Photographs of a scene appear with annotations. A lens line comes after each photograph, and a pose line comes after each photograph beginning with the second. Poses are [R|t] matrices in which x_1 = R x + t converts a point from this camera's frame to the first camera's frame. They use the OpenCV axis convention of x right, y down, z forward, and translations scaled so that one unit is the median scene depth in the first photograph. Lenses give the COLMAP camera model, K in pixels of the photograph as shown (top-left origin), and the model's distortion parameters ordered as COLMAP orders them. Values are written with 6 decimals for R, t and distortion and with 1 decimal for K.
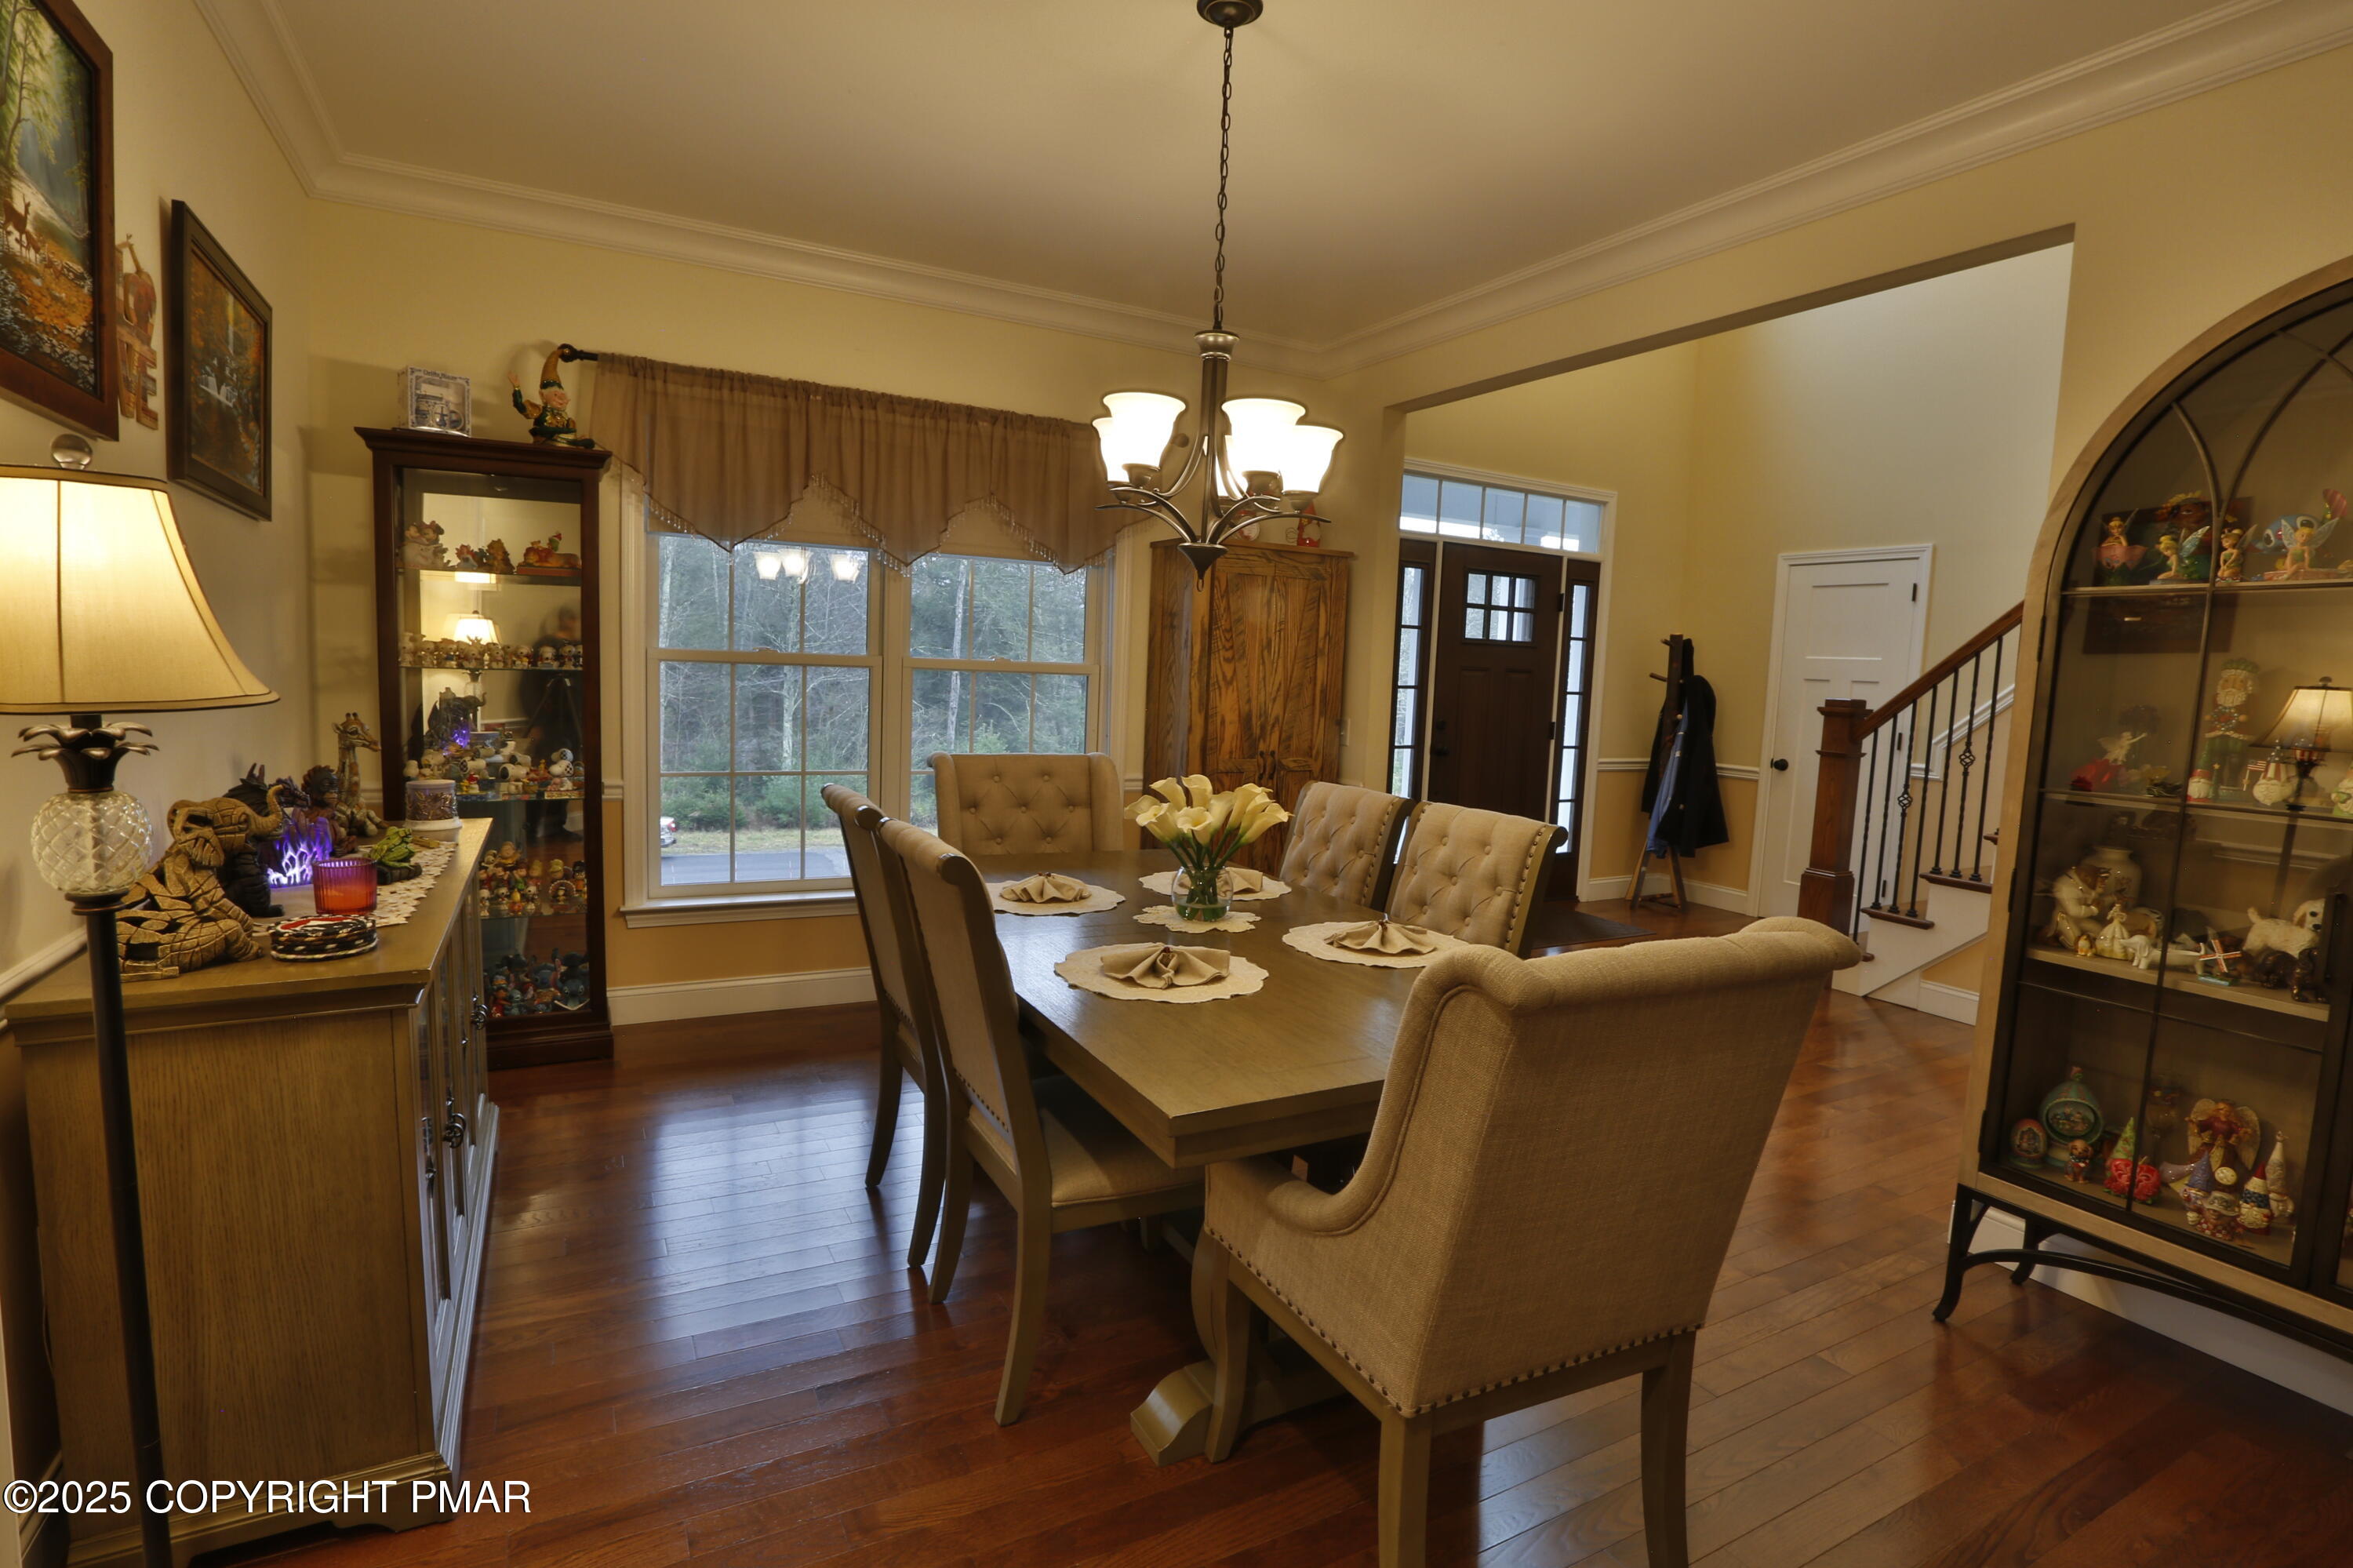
lens RADIAL K [[1123.0, 0, 1196.1], [0, 1123.0, 828.6], [0, 0, 1]] dist [-0.047649, 0.002648]
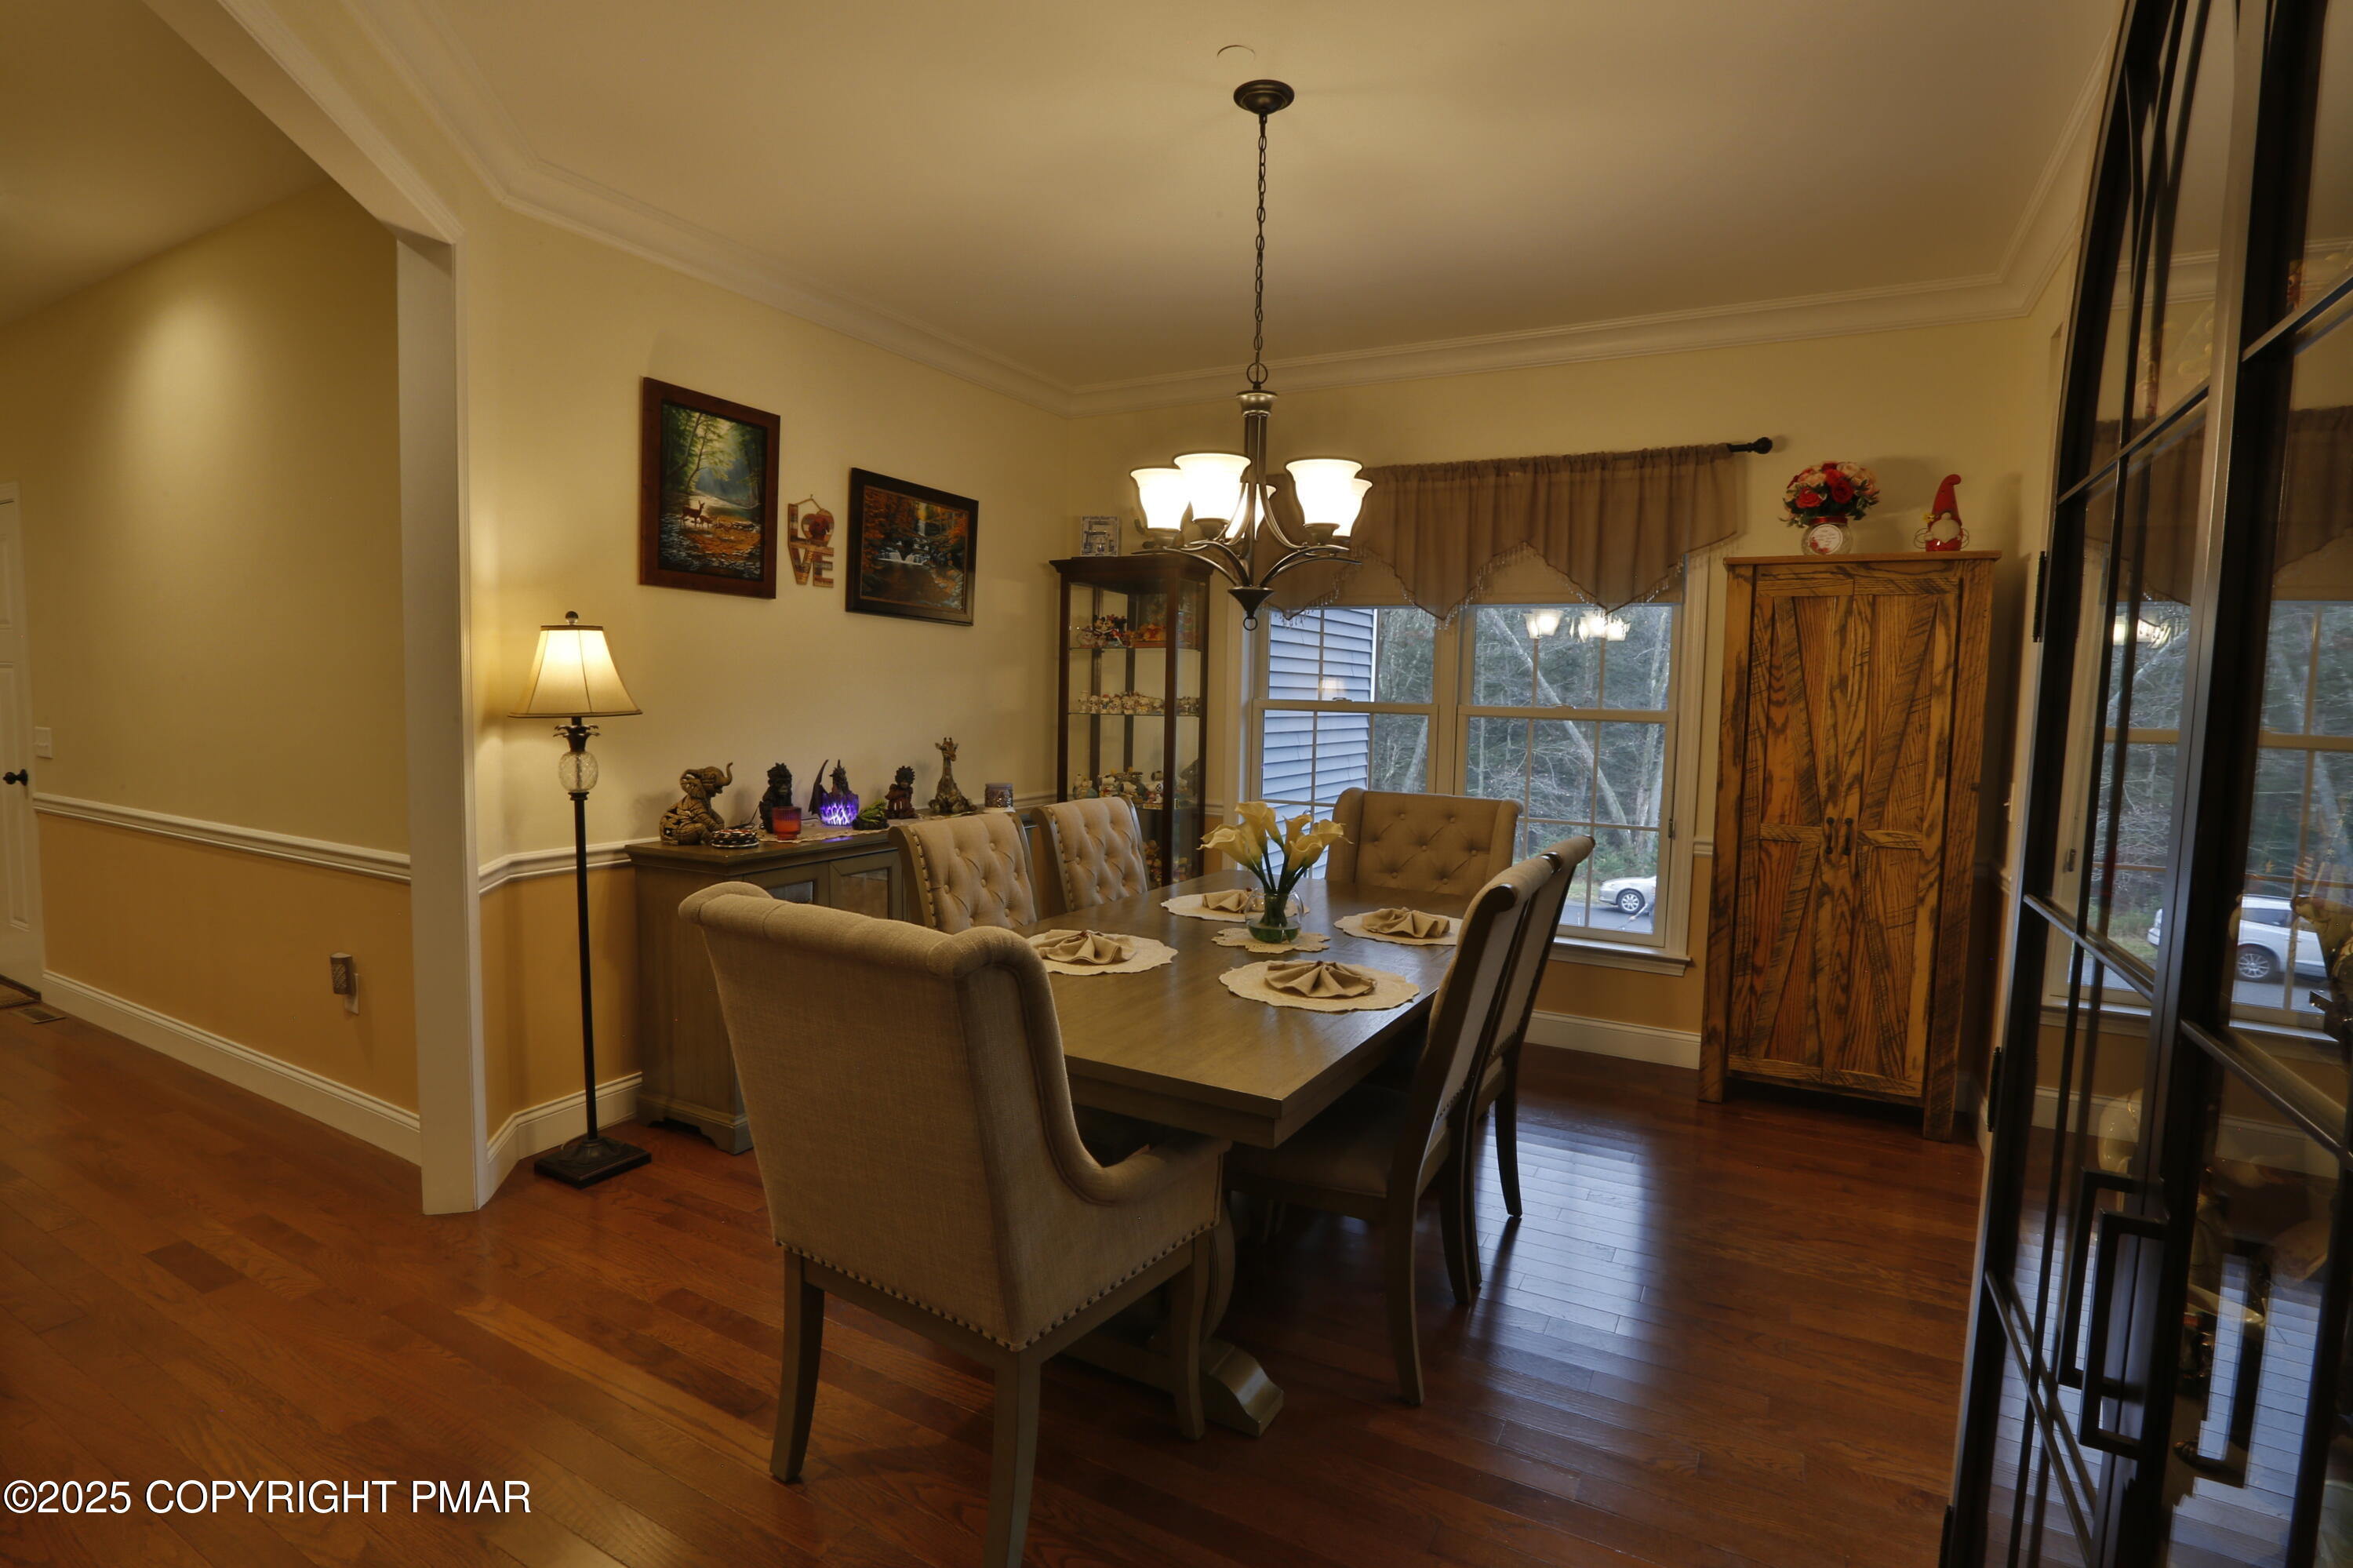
lens RADIAL K [[1123.0, 0, 1184.1], [0, 1123.0, 774.1], [0, 0, 1]] dist [-0.047649, 0.002648]
pose [[0.527932, 0.030747, -0.848730, 0.480193], [-0.123050, 0.991569, -0.040618, -0.012638], [0.840325, 0.125880, 0.527264, 0.215738]]
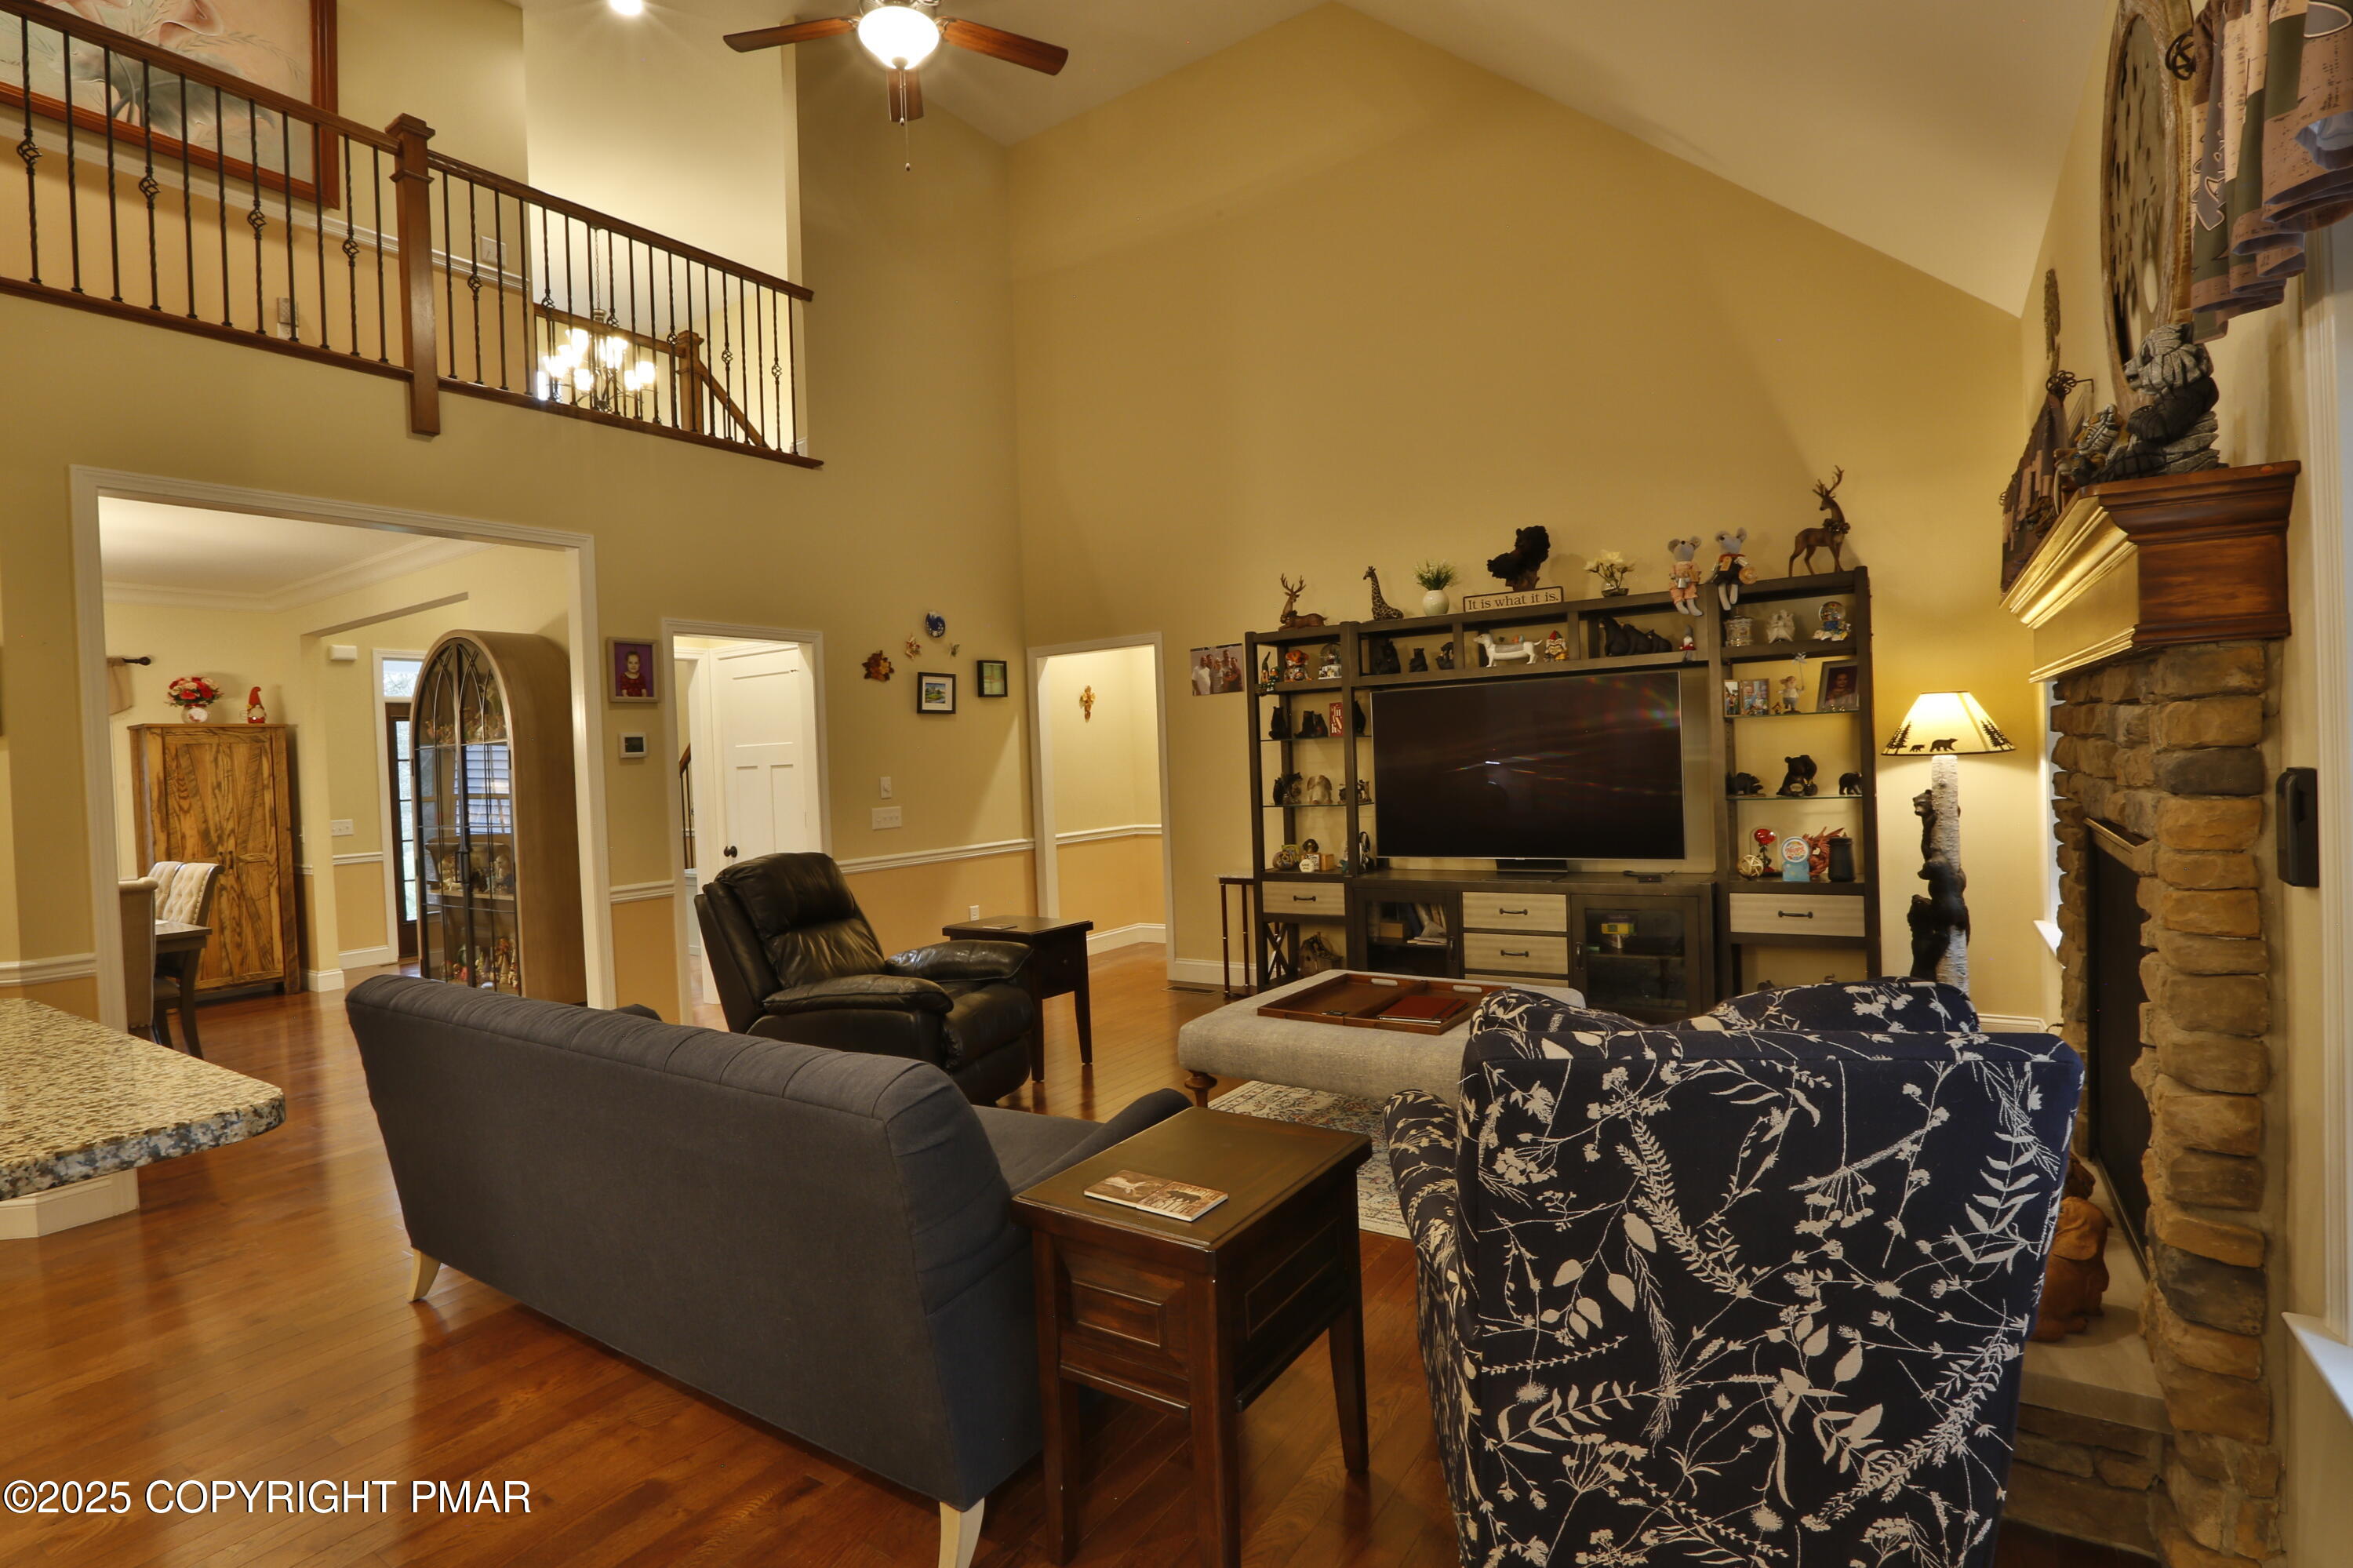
lens RADIAL K [[1123.0, 0, 1179.2], [0, 1123.0, 782.6], [0, 0, 1]] dist [-0.047649, 0.002648]
pose [[0.884540, -0.089857, 0.457728, 0.576028], [0.146804, 0.985033, -0.090320, 0.175688], [-0.442762, 0.147089, 0.884493, -0.992044]]
